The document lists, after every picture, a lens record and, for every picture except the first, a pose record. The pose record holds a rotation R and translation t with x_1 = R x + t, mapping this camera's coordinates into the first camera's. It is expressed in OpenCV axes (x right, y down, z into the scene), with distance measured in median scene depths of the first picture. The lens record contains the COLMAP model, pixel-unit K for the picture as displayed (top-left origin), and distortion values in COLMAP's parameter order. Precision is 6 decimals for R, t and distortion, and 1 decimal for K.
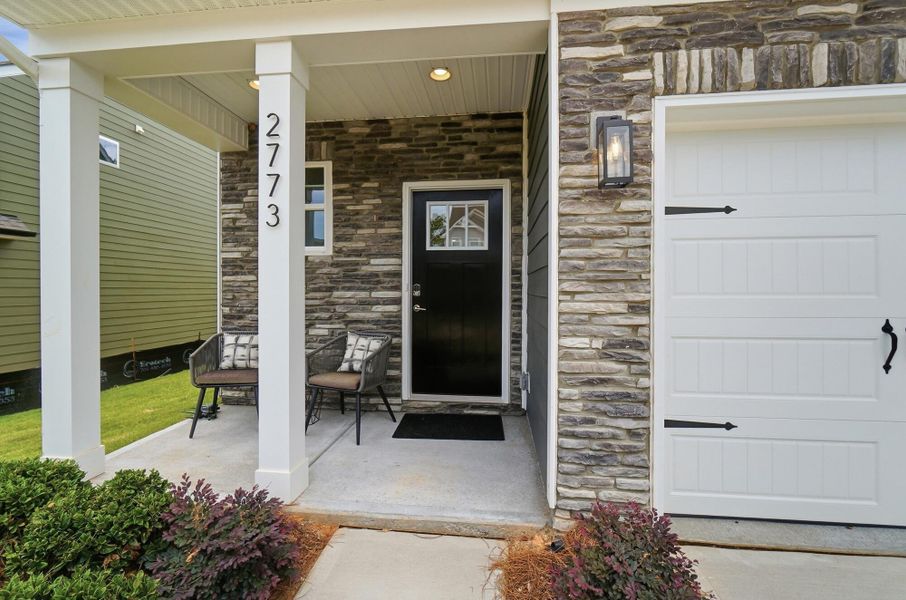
lens RADIAL K [[405.4, 0, 448.9], [0, 405.4, 293.0], [0, 0, 1]] dist [0.000793, 0.000387]
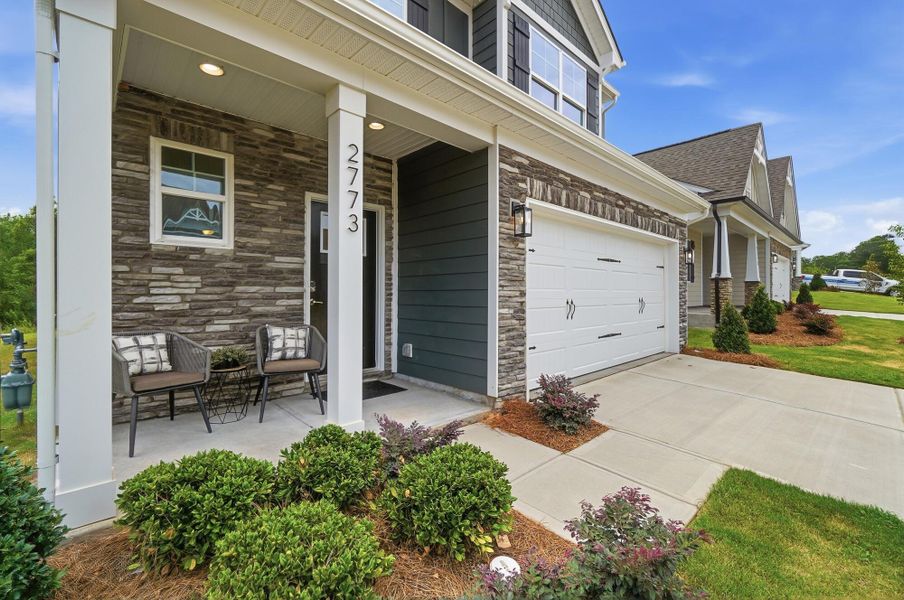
lens RADIAL K [[404.5, 0, 447.9], [0, 404.5, 293.0], [0, 0, 1]] dist [0.000793, 0.000387]
pose [[0.643430, 0.004538, 0.765491, -0.723845], [0.006889, 0.999908, -0.011718, 0.028607], [-0.765474, 0.012813, 0.643340, -0.035273]]
